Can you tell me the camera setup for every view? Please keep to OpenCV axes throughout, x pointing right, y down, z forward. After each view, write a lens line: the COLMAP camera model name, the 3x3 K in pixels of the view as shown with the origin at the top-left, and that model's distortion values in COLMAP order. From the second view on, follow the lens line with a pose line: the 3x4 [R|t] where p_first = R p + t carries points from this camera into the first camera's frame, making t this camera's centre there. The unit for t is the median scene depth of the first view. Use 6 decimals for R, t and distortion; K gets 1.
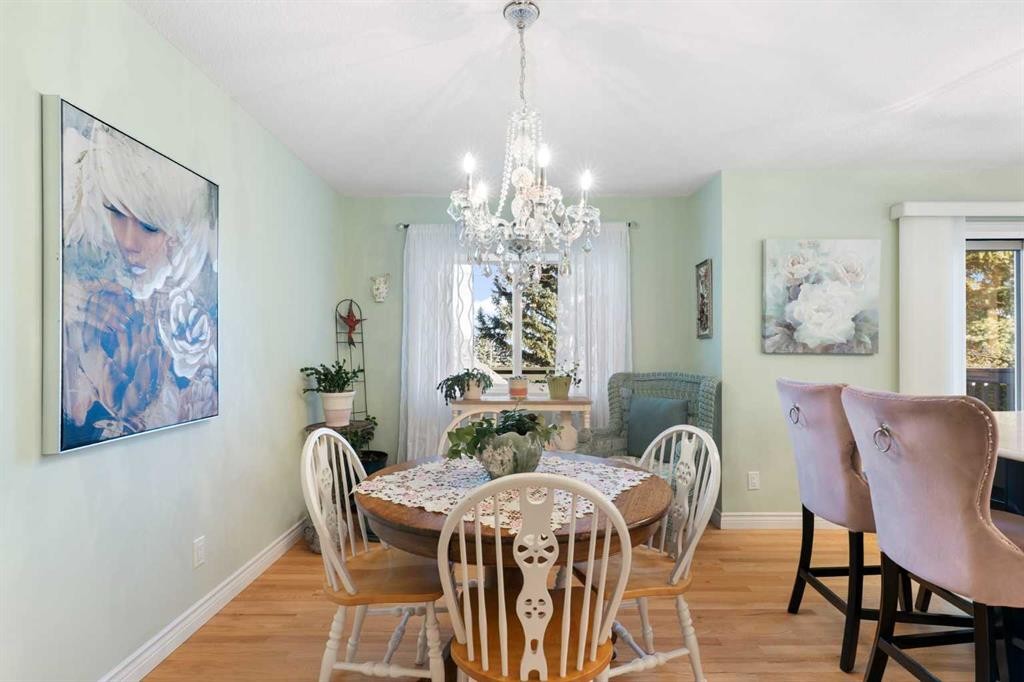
lens RADIAL K [[490.6, 0, 508.5], [0, 490.6, 335.8], [0, 0, 1]] dist [0.001231, 0.000193]
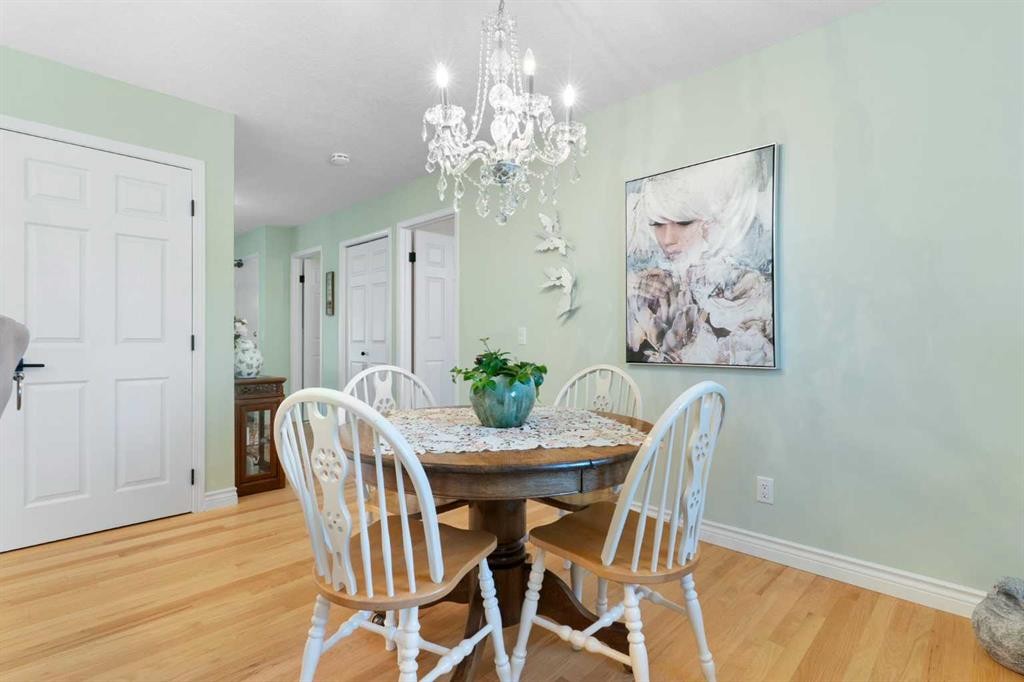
lens RADIAL K [[490.6, 0, 508.5], [0, 490.6, 335.8], [0, 0, 1]] dist [0.001231, 0.000193]
pose [[-0.683531, -0.012076, -0.729822, 0.686883], [0.017016, 0.999328, -0.032472, 0.152383], [0.729723, -0.034614, -0.682866, 1.648282]]
